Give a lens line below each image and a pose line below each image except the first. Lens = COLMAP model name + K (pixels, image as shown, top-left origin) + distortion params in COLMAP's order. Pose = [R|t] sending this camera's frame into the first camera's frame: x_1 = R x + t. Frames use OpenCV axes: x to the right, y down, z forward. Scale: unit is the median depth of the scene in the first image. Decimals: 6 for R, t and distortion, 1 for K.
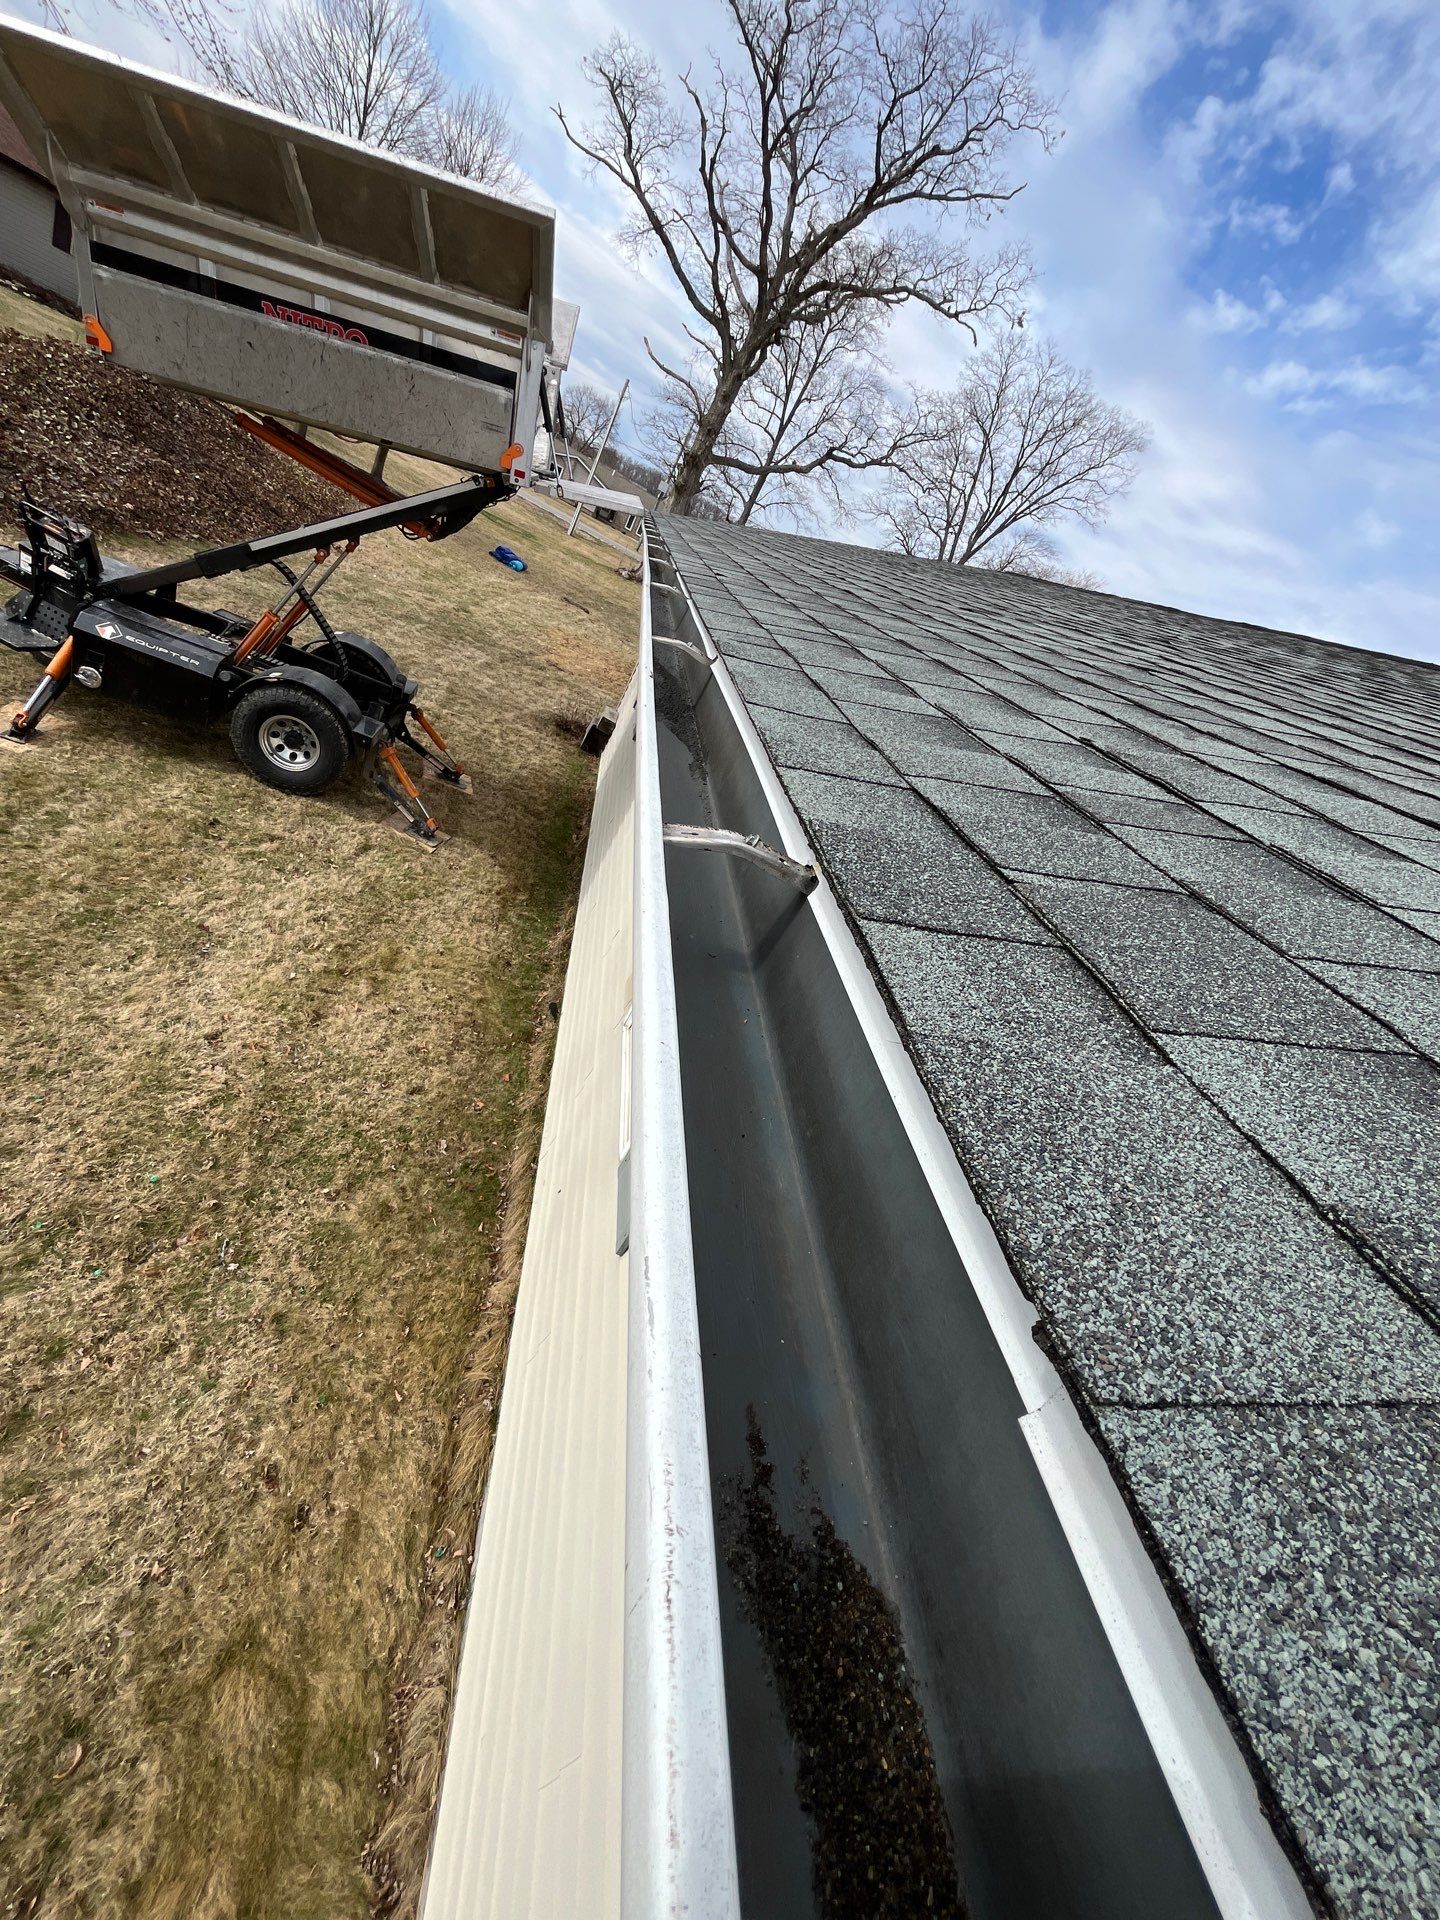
lens RADIAL K [[774.2, 0, 716.3], [0, 774.2, 957.8], [0, 0, 1]] dist [-0.002442, -0.000801]
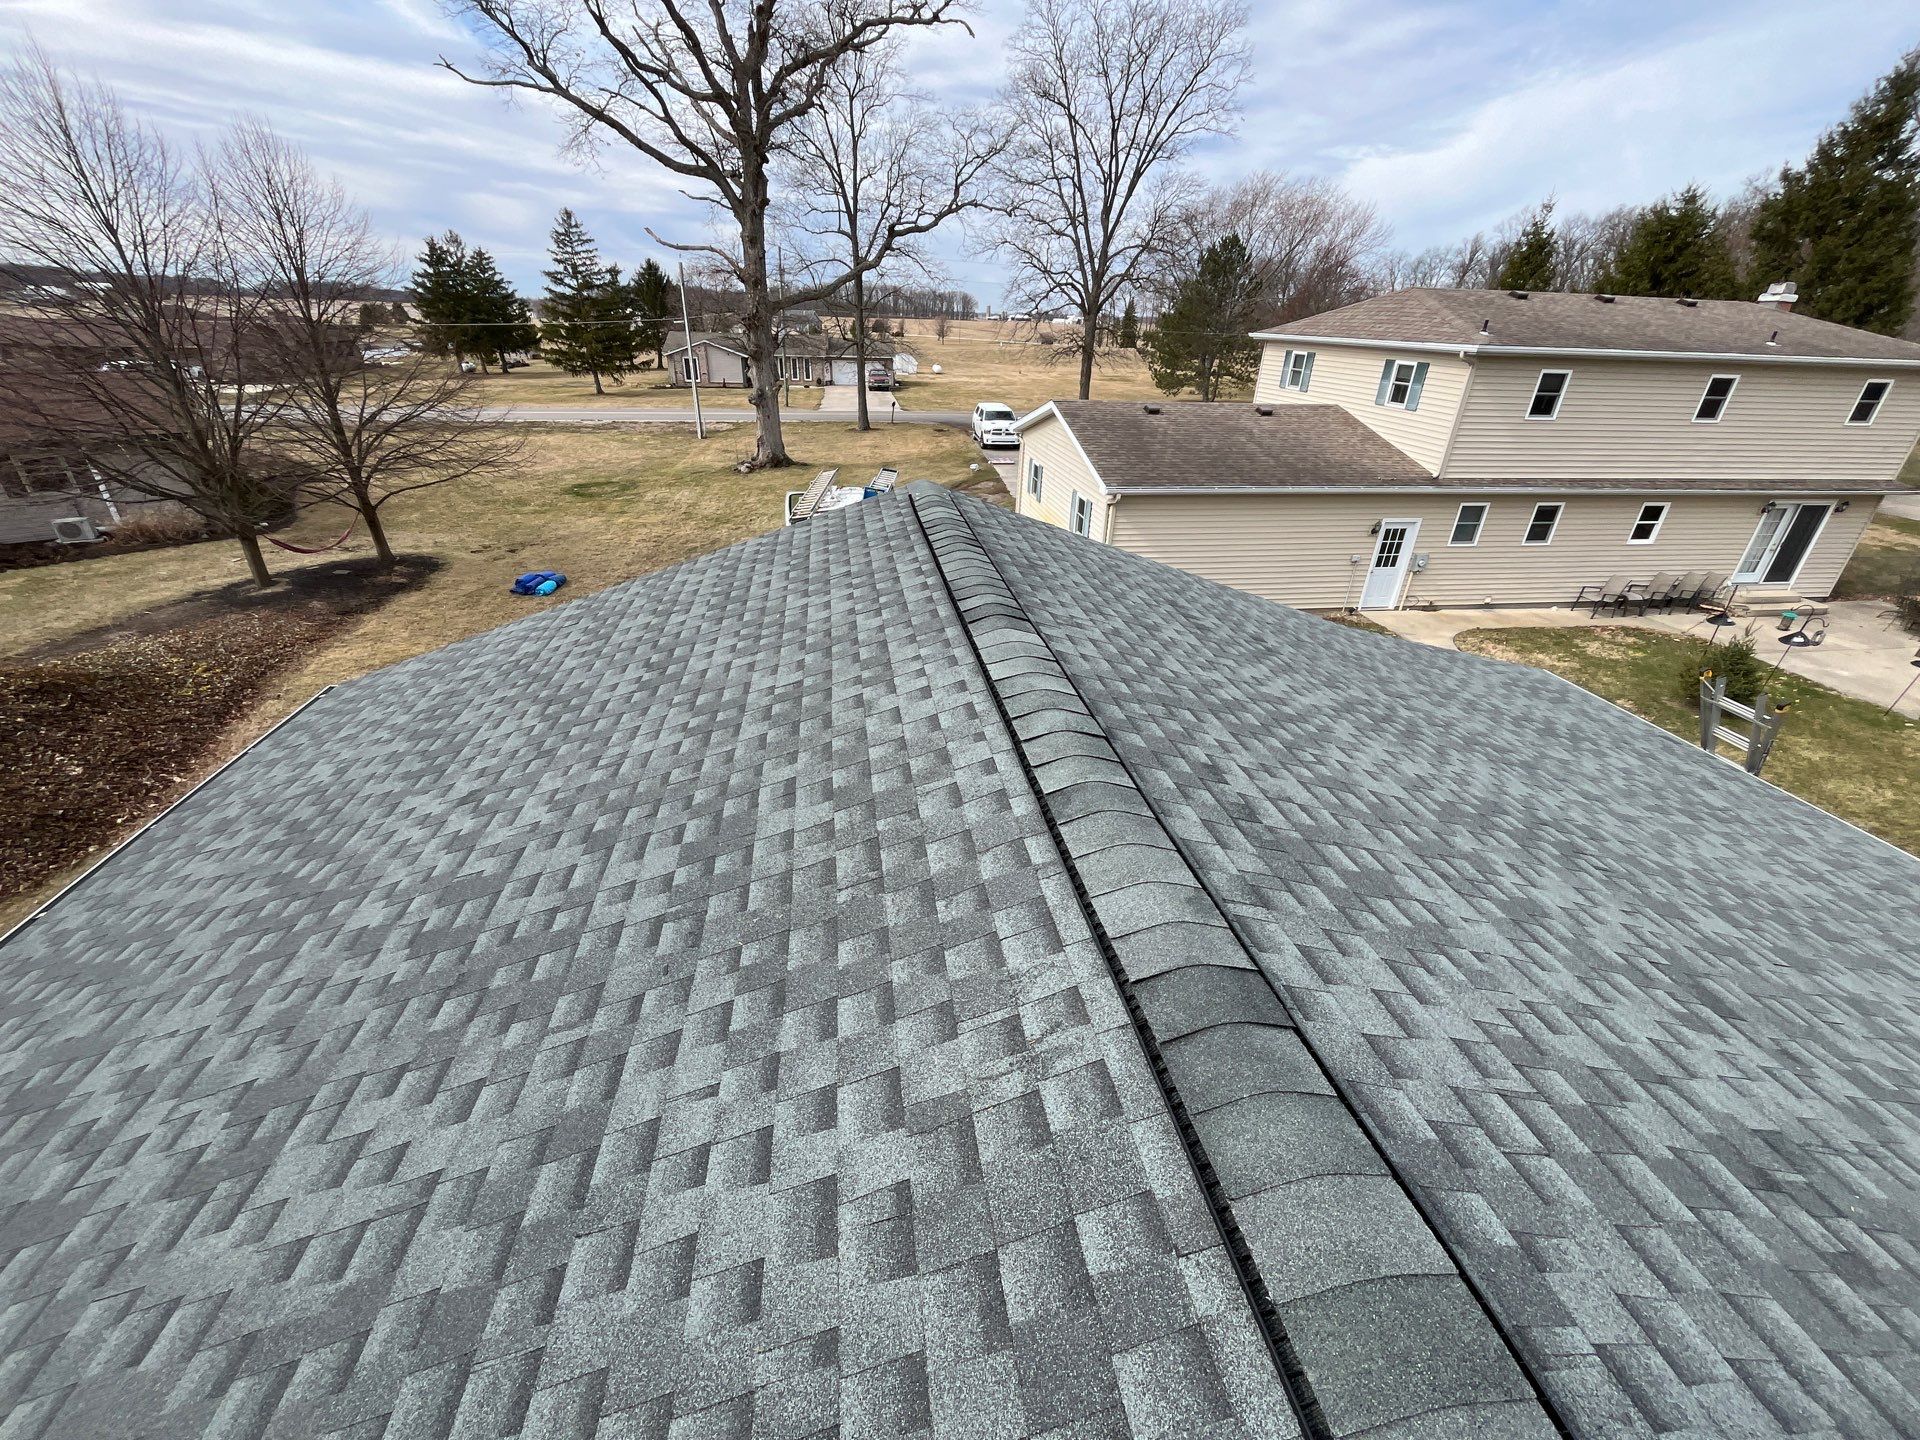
lens RADIAL K [[774.2, 0, 954.3], [0, 774.2, 726.0], [0, 0, 1]] dist [-0.002442, -0.000801]
pose [[0.899268, -0.403932, -0.167799, 0.150966], [0.405502, 0.913714, -0.026366, -0.111682], [0.163971, -0.044333, 0.985468, 0.156337]]
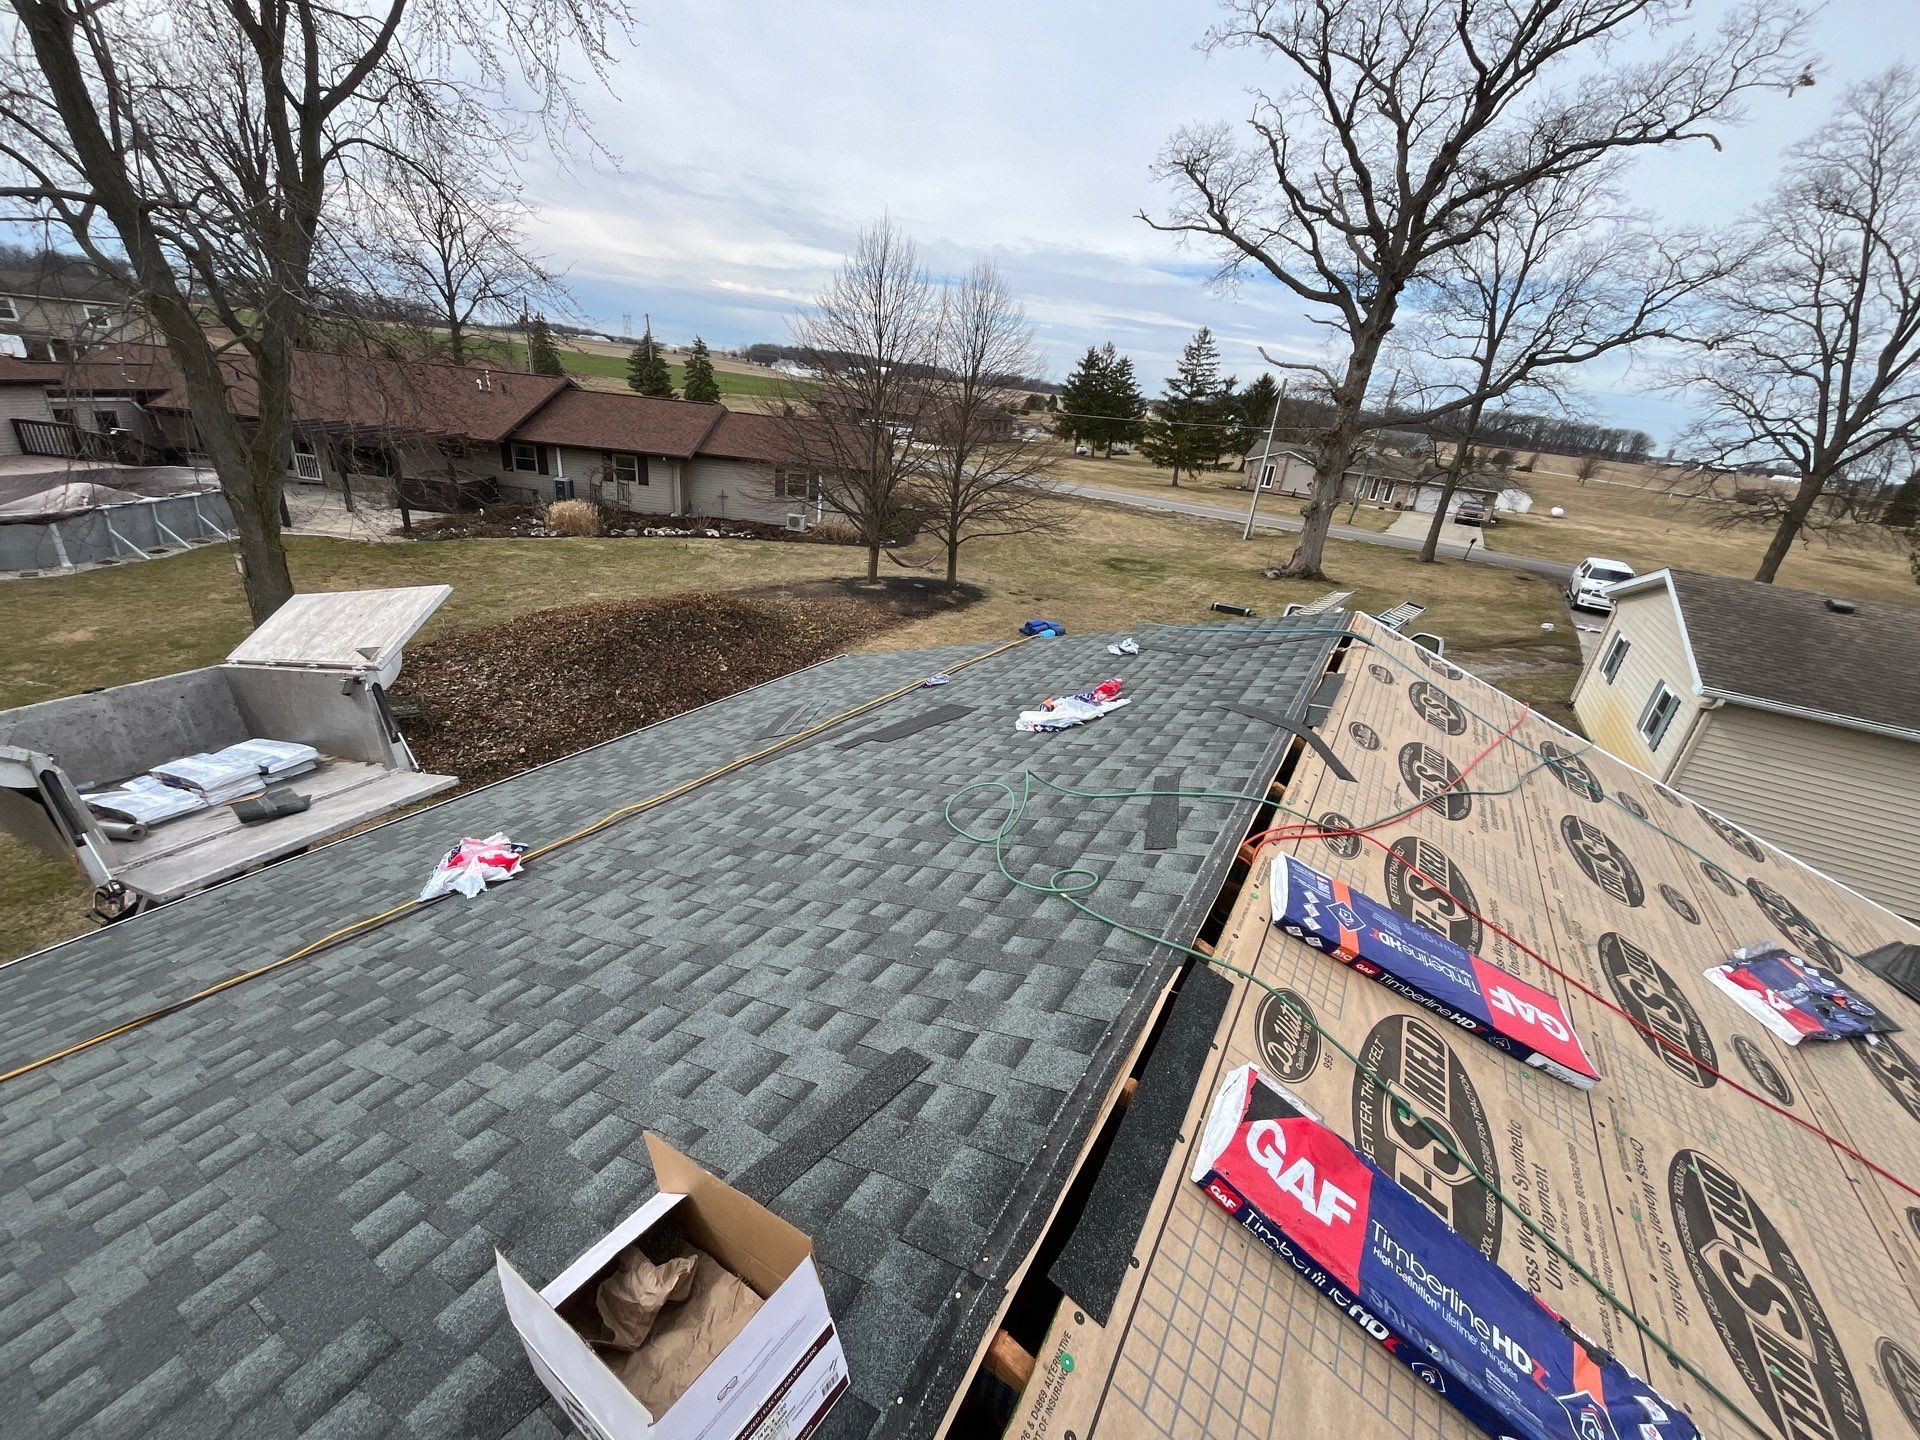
lens RADIAL K [[774.2, 0, 954.3], [0, 774.2, 724.2], [0, 0, 1]] dist [-0.002442, -0.000801]
pose [[0.756045, -0.136739, -0.640077, 0.177679], [-0.035540, 0.967914, -0.248754, -0.101421], [0.653554, 0.210818, 0.726927, 0.159296]]
